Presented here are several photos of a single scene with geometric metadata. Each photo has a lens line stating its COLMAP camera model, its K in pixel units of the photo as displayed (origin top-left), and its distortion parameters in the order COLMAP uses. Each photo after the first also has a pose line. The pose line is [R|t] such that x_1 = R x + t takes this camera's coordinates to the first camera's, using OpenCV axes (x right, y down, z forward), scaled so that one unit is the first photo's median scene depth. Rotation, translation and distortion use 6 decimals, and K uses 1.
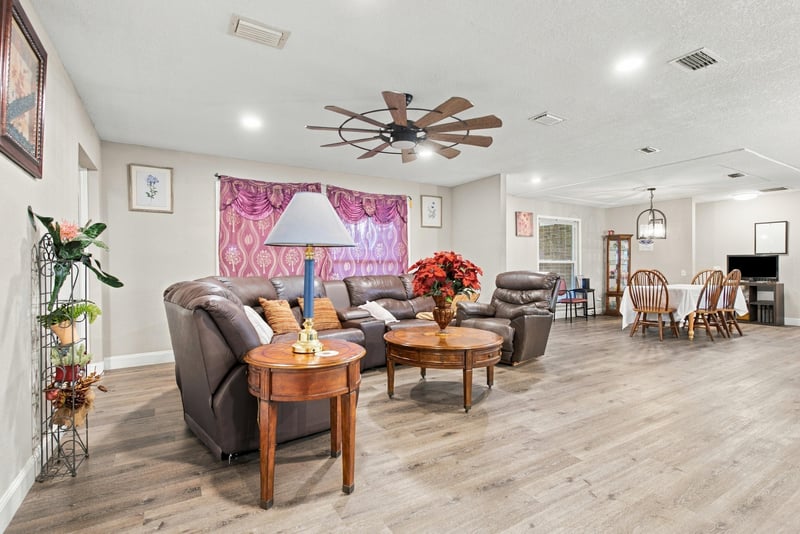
lens RADIAL K [[383.1, 0, 393.5], [0, 383.1, 270.4], [0, 0, 1]] dist [-0.005547, 0.000884]
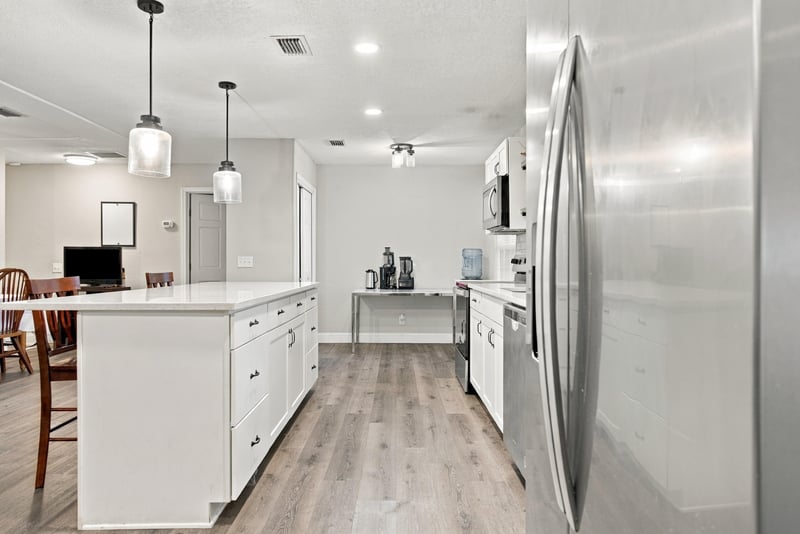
lens RADIAL K [[546.9, 0, 398.1], [0, 546.9, 265.9], [0, 0, 1]] dist [0.010967, 0.002930]
pose [[0.509781, -0.003486, 0.860297, 0.442525], [0.009882, 0.999950, -0.001804, 0.000527], [-0.860248, 0.009421, 0.509790, 0.024953]]
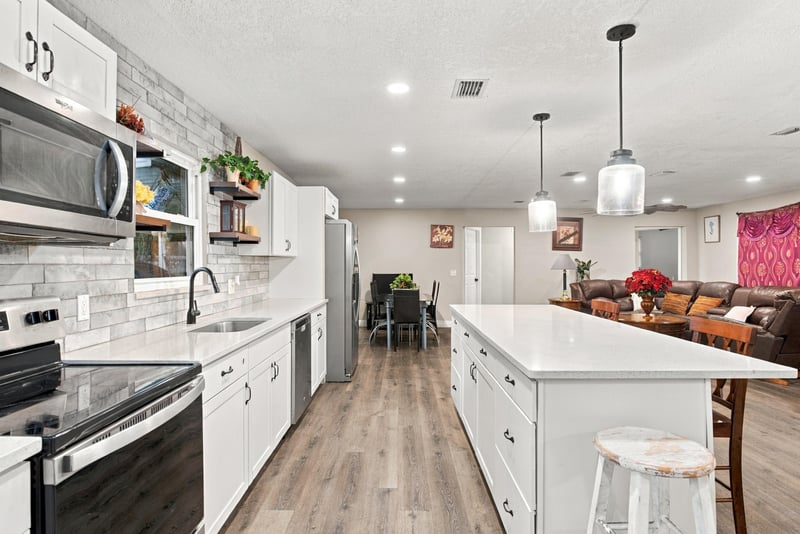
lens RADIAL K [[442.3, 0, 395.5], [0, 442.3, 263.5], [0, 0, 1]] dist [-0.016135, 0.005053]
pose [[-0.521383, 0.001232, -0.853322, 1.315217], [-0.008392, 0.999943, 0.006572, -0.041879], [0.853281, 0.010587, -0.521344, 0.583698]]
